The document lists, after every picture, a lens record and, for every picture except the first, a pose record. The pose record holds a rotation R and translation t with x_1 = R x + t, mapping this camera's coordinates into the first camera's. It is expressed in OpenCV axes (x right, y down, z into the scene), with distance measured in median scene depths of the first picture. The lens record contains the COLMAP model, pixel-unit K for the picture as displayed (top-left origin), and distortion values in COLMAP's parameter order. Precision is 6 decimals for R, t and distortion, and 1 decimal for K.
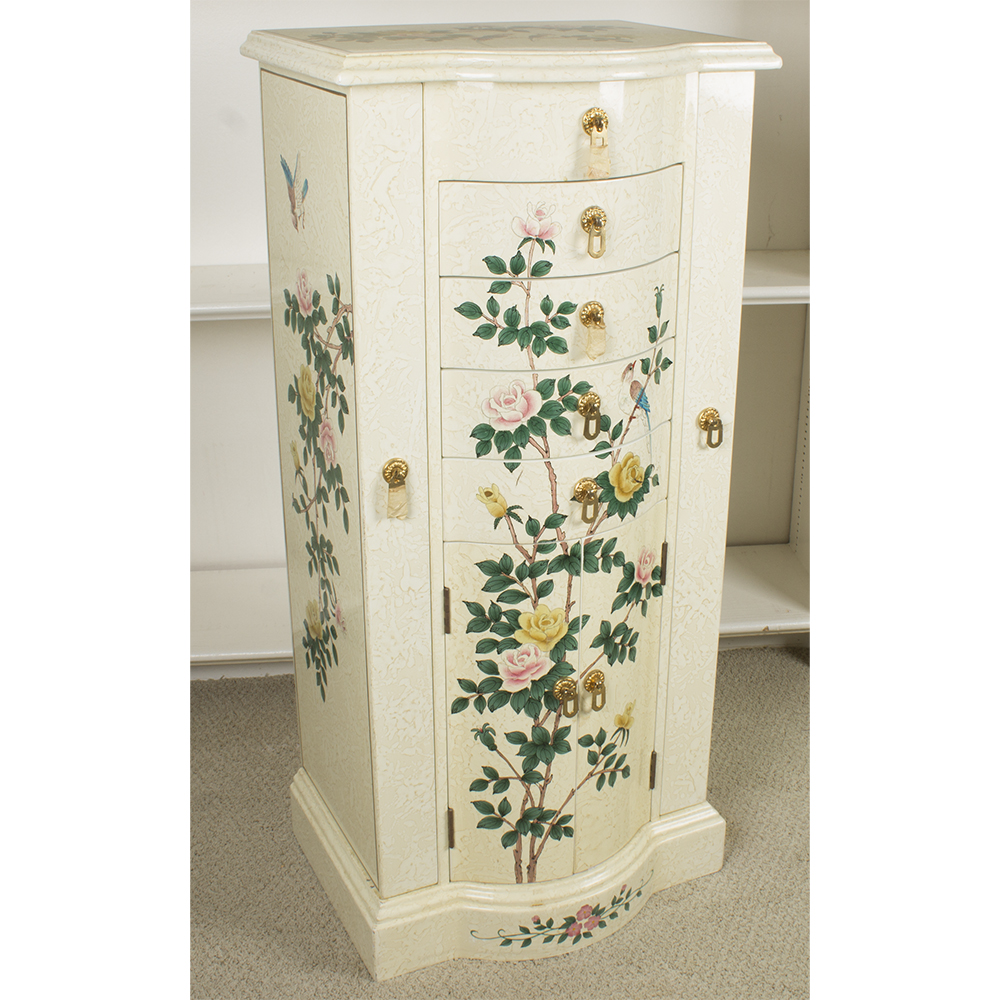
lens RADIAL K [[1359.5, 0, 555.2], [0, 1359.5, 484.2], [0, 0, 1]] dist [-0.146115, 0.000000]
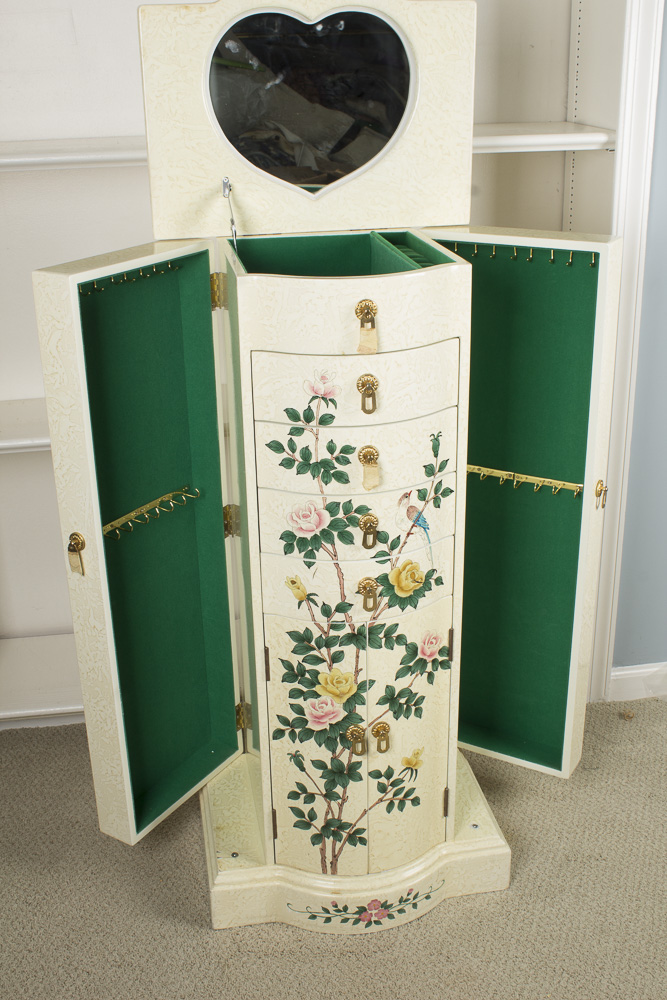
lens RADIAL K [[1100.3, 0, 327.5], [0, 1100.3, 517.2], [0, 0, 1]] dist [-0.070126, 0.000000]
pose [[0.954093, 0.087607, -0.286413, 0.268482], [-0.082889, 0.996149, 0.028579, -0.084582], [0.287814, -0.003527, 0.957680, -0.016307]]
